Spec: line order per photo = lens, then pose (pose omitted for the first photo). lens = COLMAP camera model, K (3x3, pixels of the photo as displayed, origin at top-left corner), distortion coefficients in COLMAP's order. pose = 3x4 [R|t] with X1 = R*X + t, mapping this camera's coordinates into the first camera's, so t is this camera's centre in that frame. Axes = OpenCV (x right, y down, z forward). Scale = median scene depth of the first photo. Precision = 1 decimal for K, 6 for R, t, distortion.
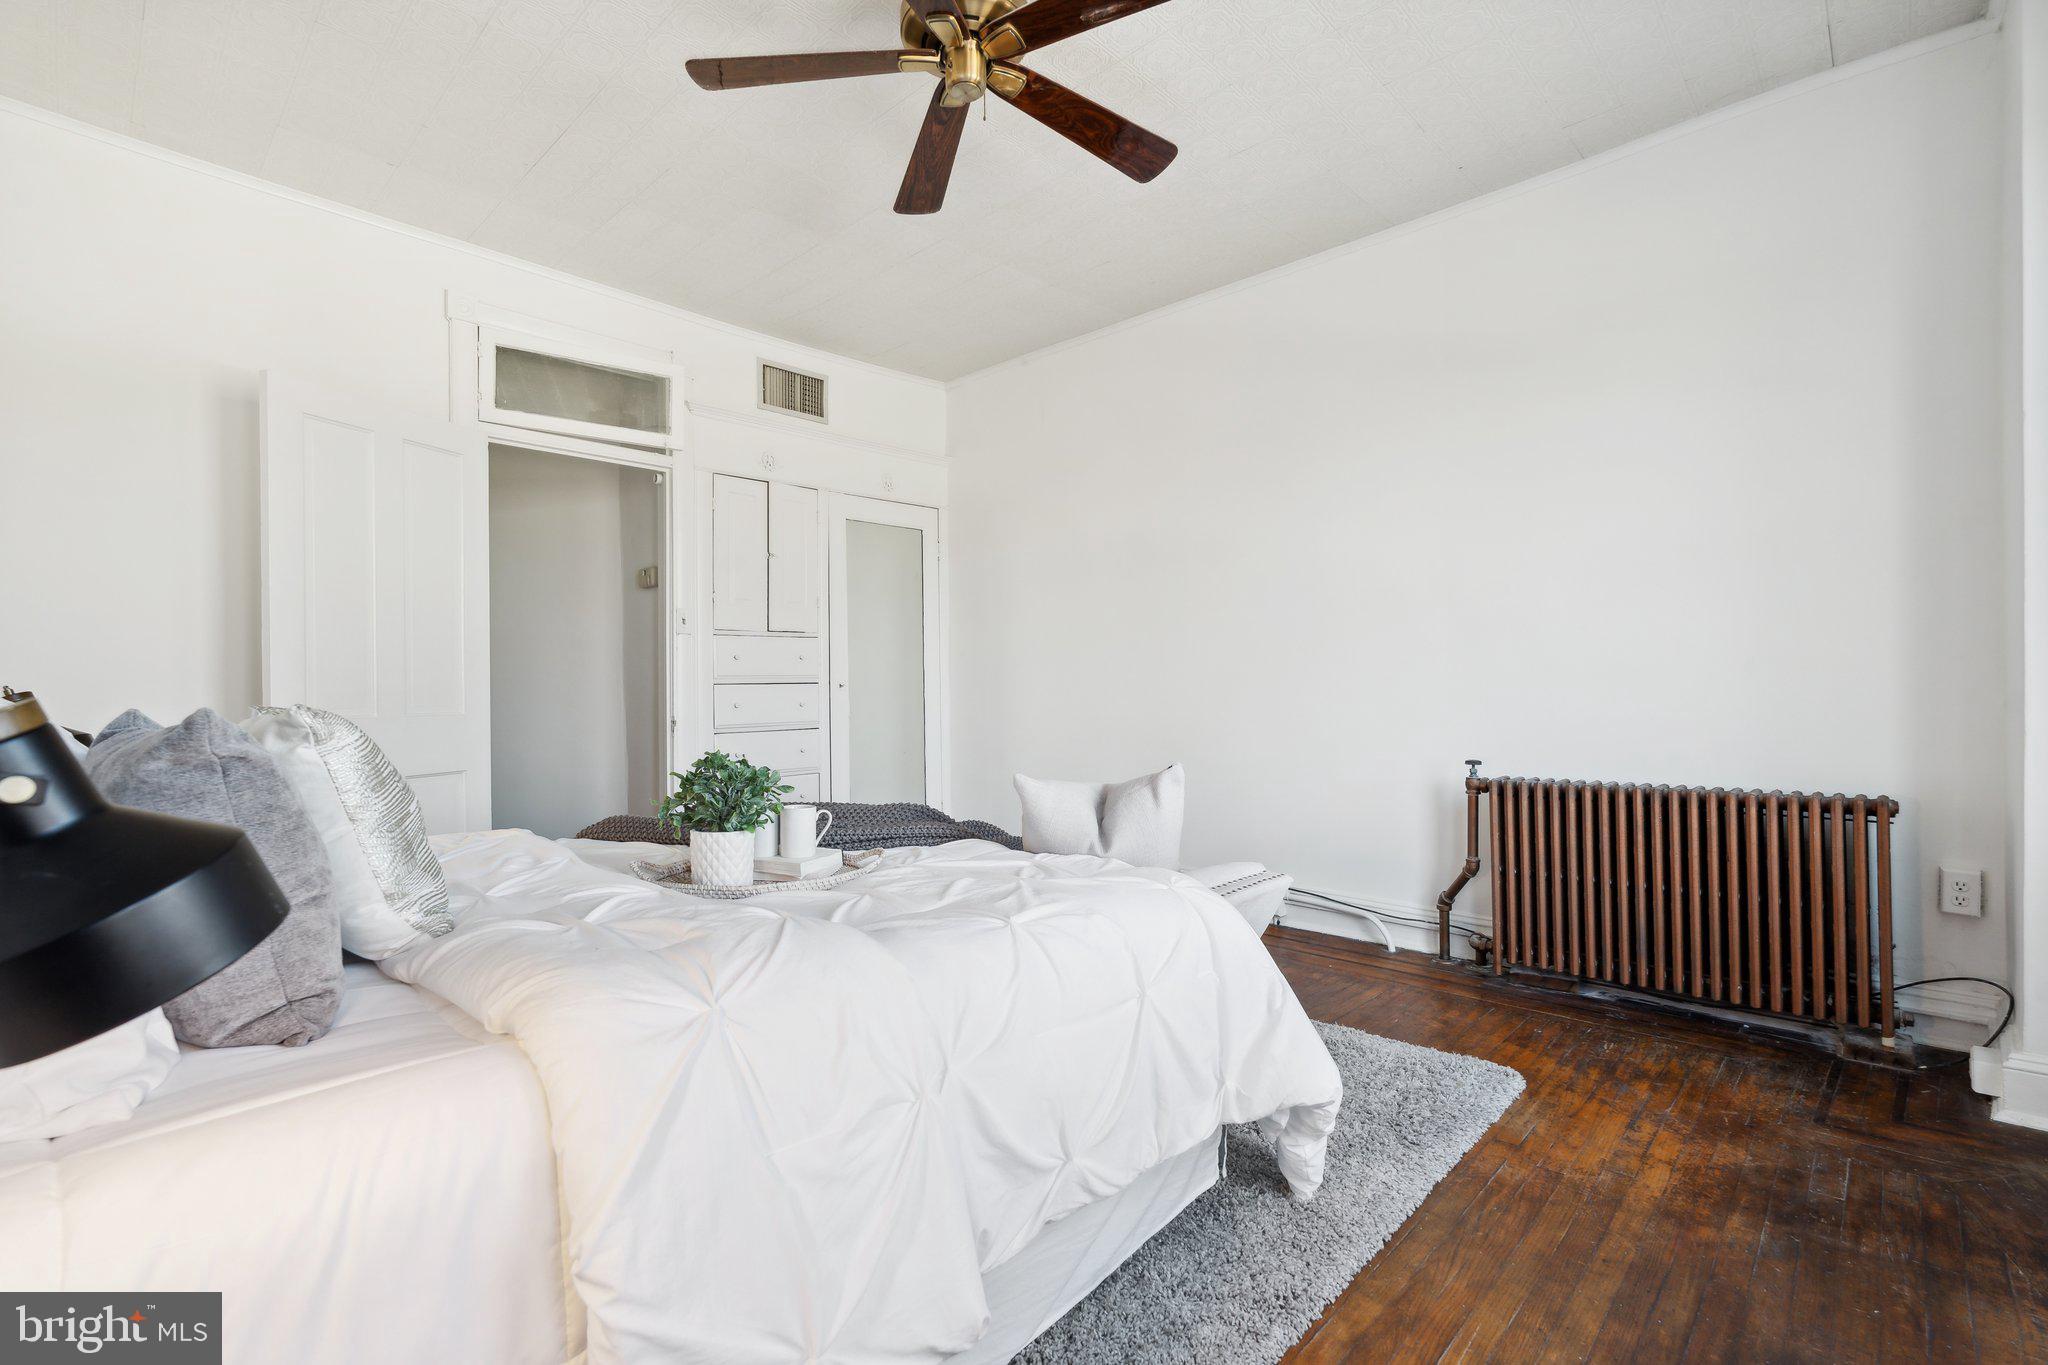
lens RADIAL K [[936.6, 0, 1016.5], [0, 936.6, 664.6], [0, 0, 1]] dist [-0.001929, -0.000628]
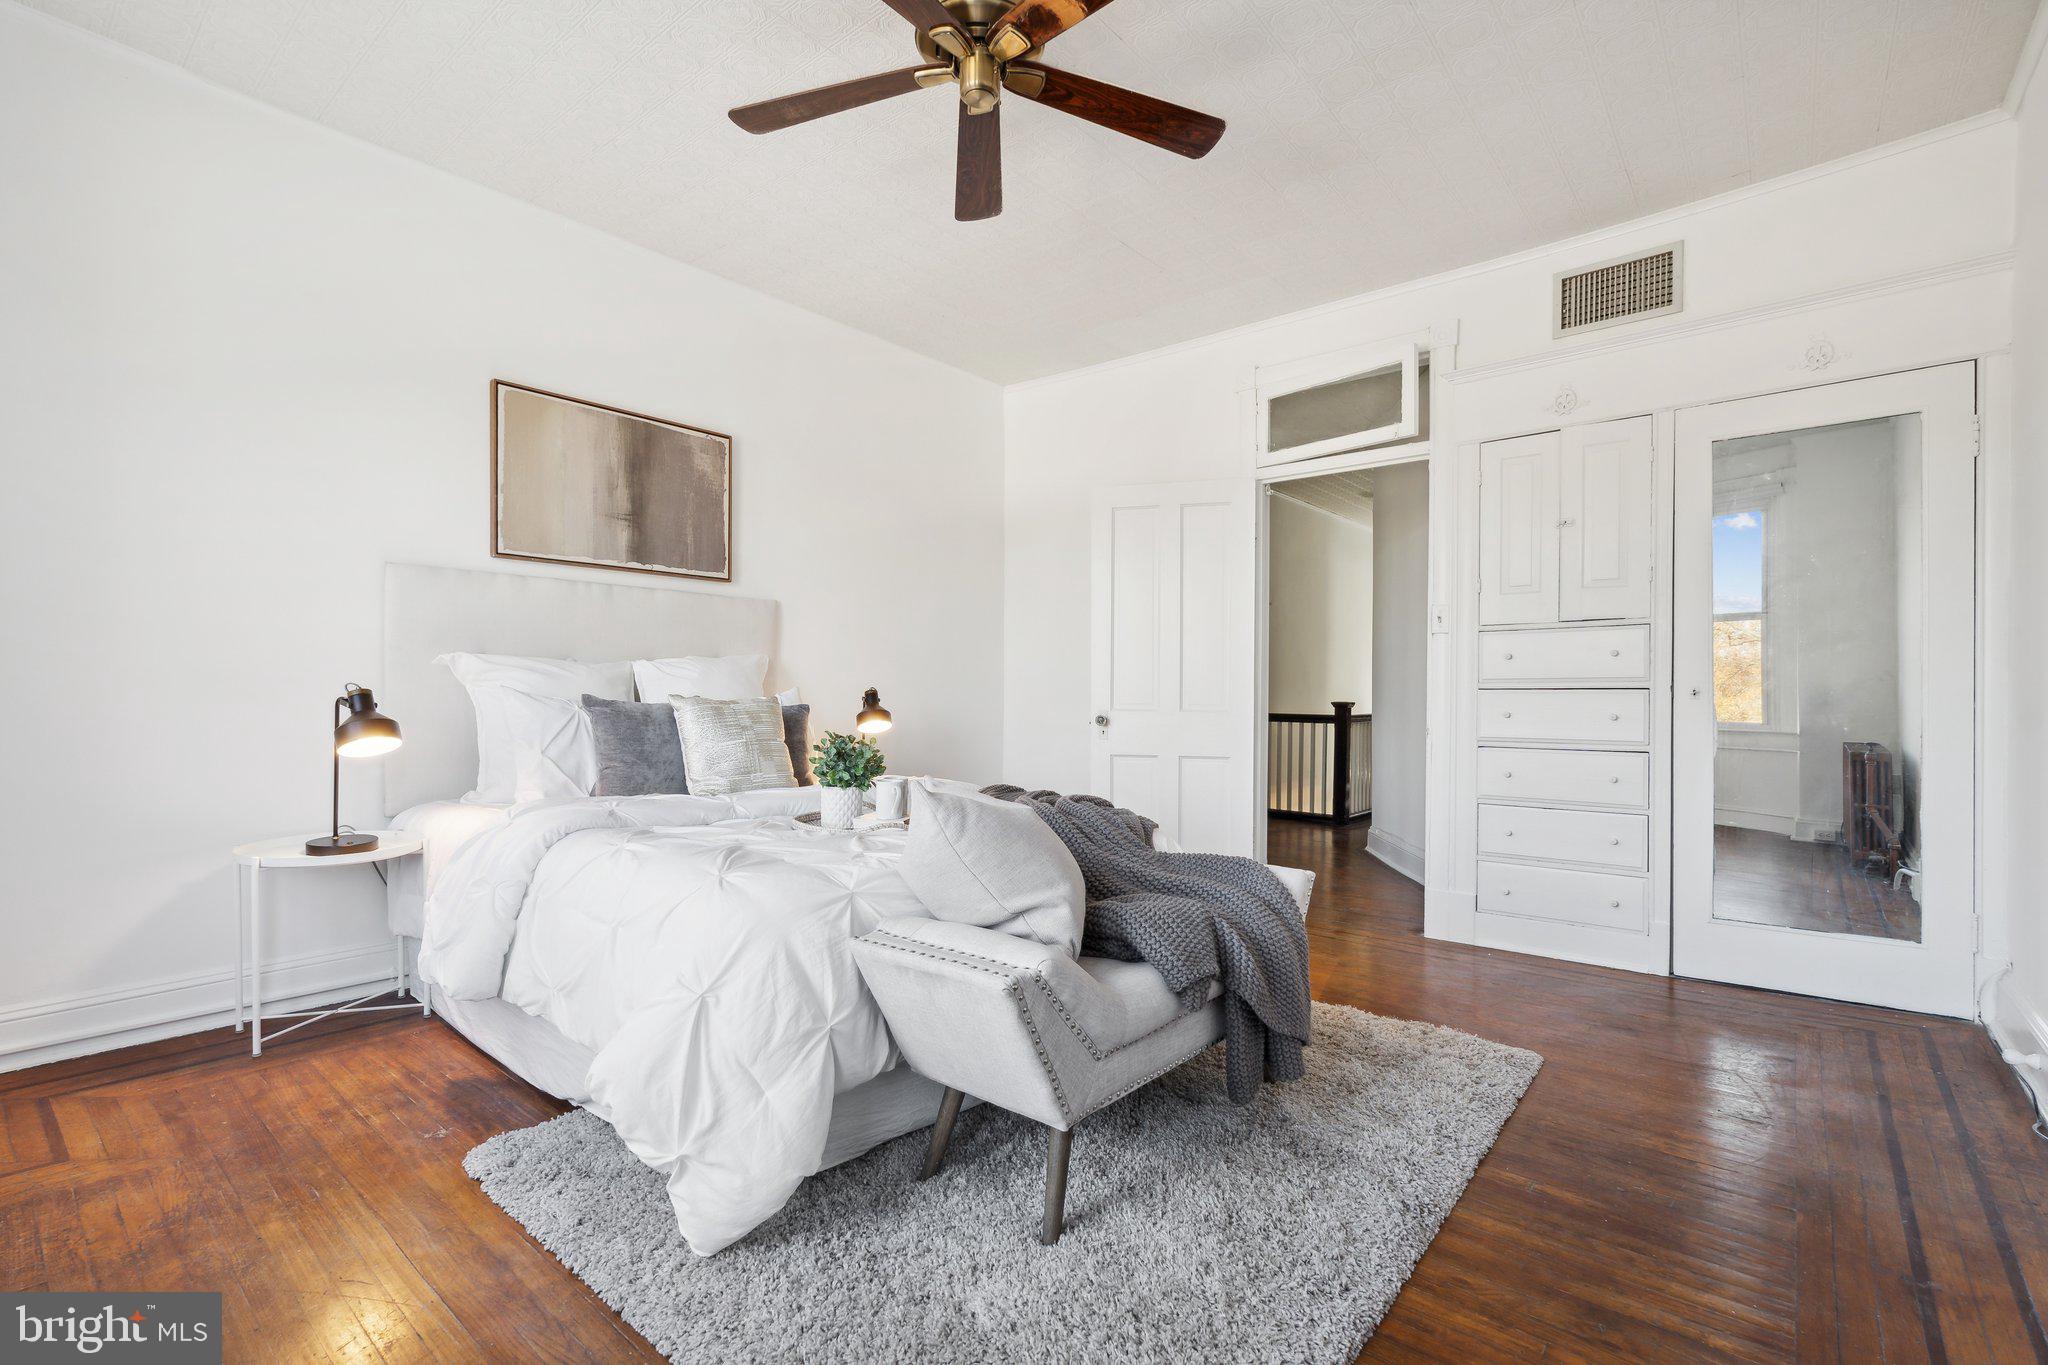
lens RADIAL K [[969.0, 0, 1024.0], [0, 969.0, 682.5], [0, 0, 1]] dist [-0.002403, -0.000295]
pose [[0.037434, -0.010650, -0.999242, 0.627063], [0.010672, 0.999890, -0.010257, 0.022116], [0.999242, -0.010280, 0.037544, 0.631861]]
